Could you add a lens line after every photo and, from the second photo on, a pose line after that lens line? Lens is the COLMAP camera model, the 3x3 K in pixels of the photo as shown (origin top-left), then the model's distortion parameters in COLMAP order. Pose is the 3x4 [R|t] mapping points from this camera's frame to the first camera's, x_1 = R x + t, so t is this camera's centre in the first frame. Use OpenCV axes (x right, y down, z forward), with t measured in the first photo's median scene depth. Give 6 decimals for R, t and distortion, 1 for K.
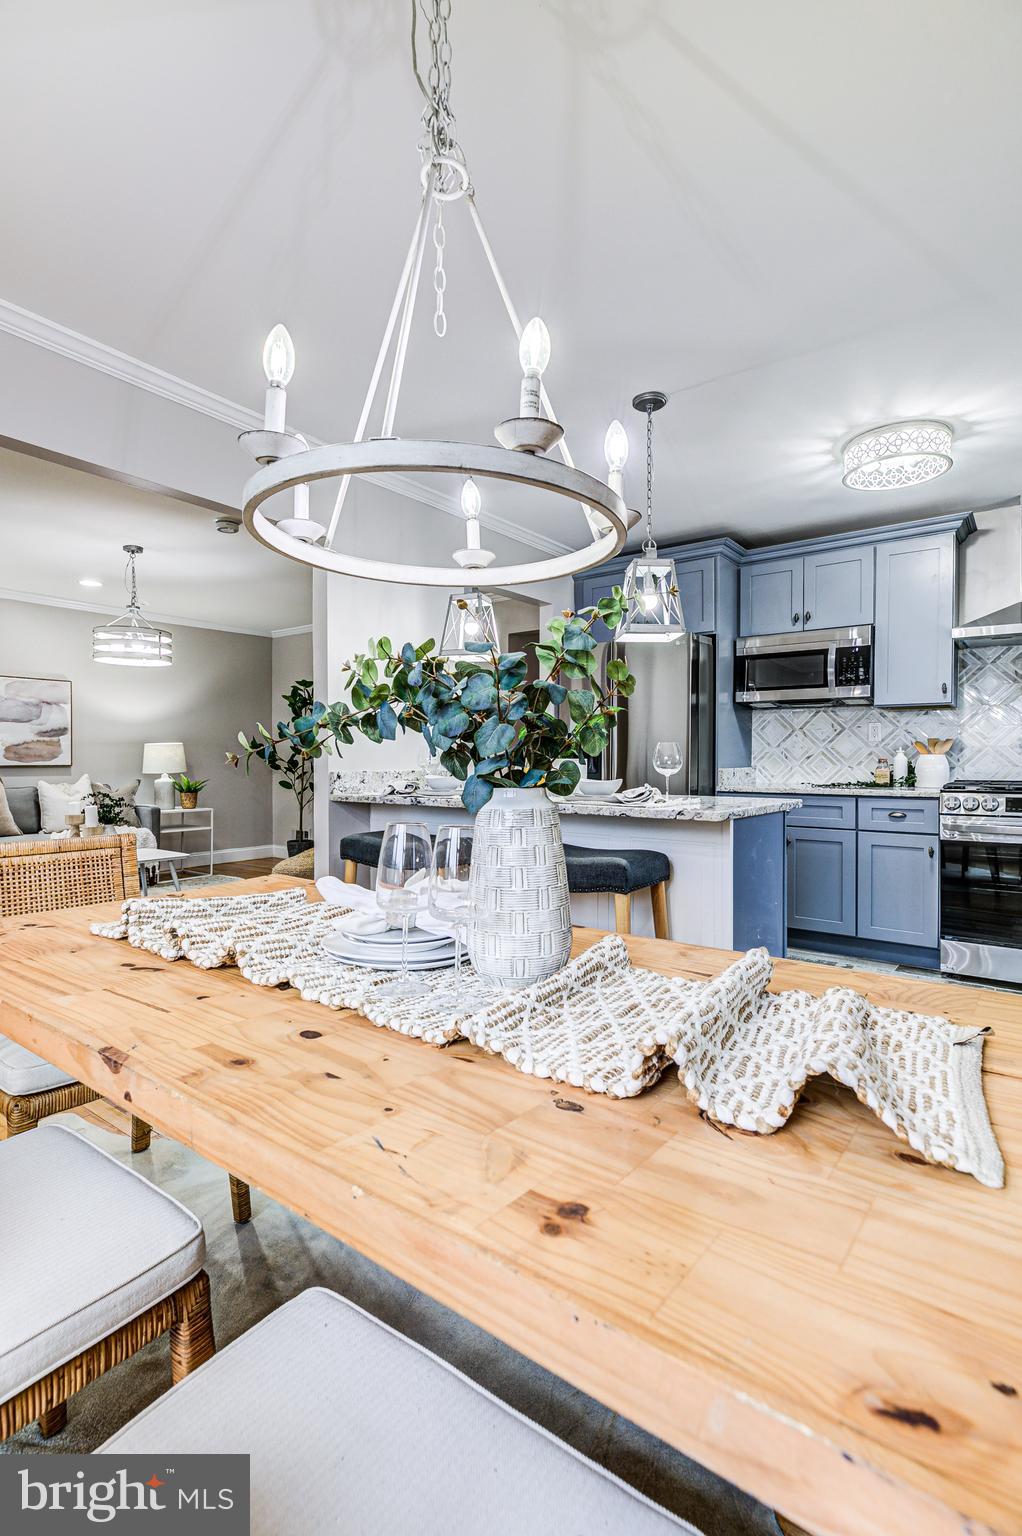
lens RADIAL K [[734.7, 0, 506.7], [0, 734.7, 761.1], [0, 0, 1]] dist [0.007234, -0.002968]
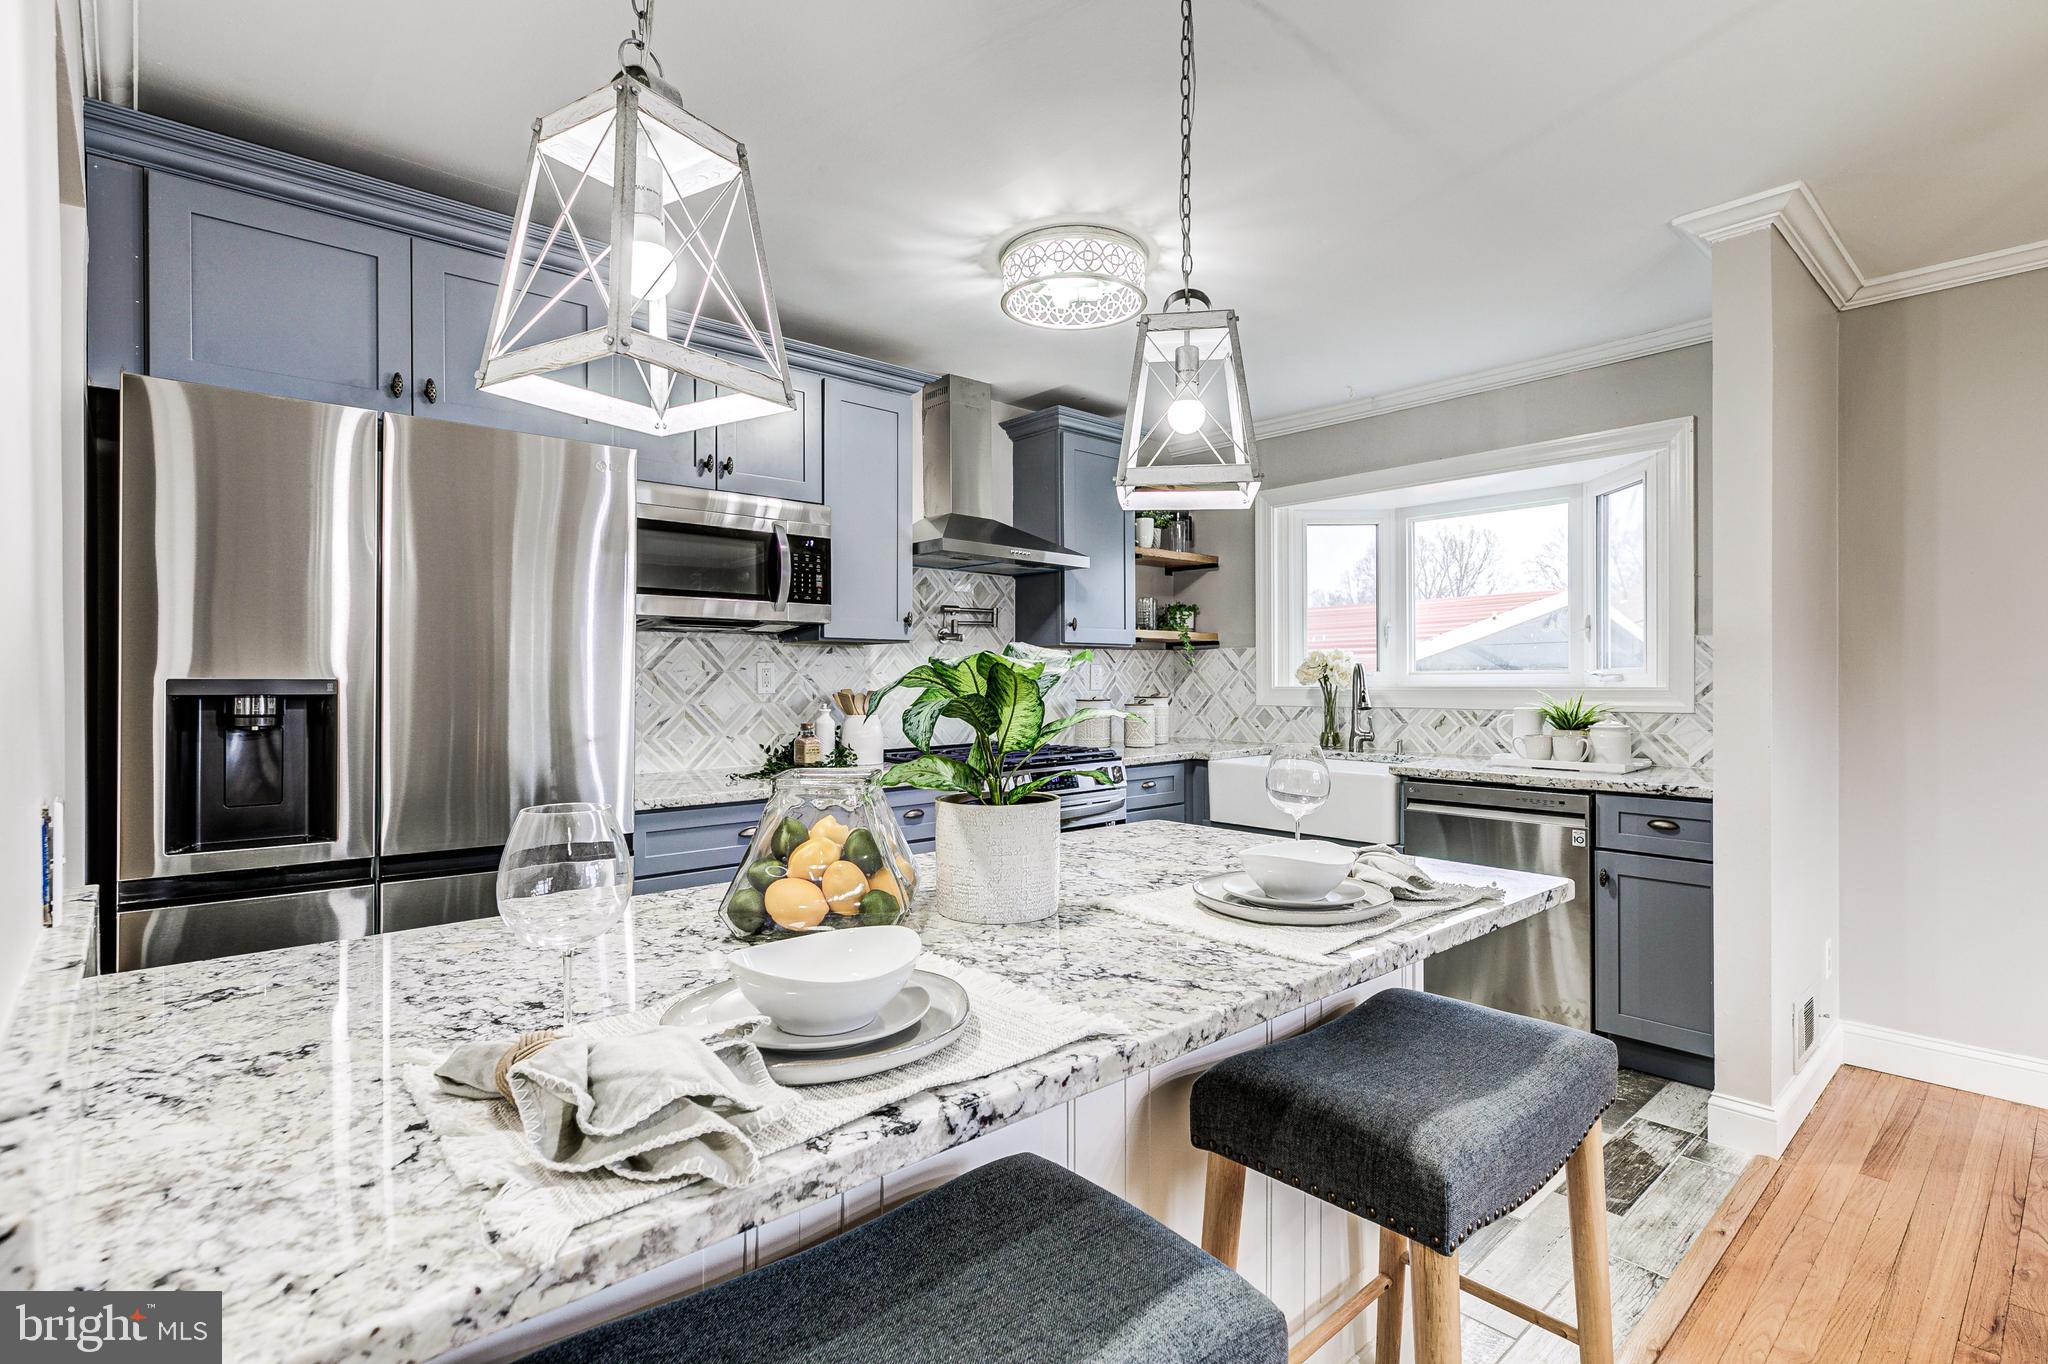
lens RADIAL K [[979.6, 0, 1040.4], [0, 979.6, 676.5], [0, 0, 1]] dist [0.007234, -0.002968]
pose [[0.188867, -0.002377, 0.982000, -0.252231], [0.002141, 0.999996, 0.002009, -0.042467], [-0.982000, 0.001723, 0.188871, 0.633262]]
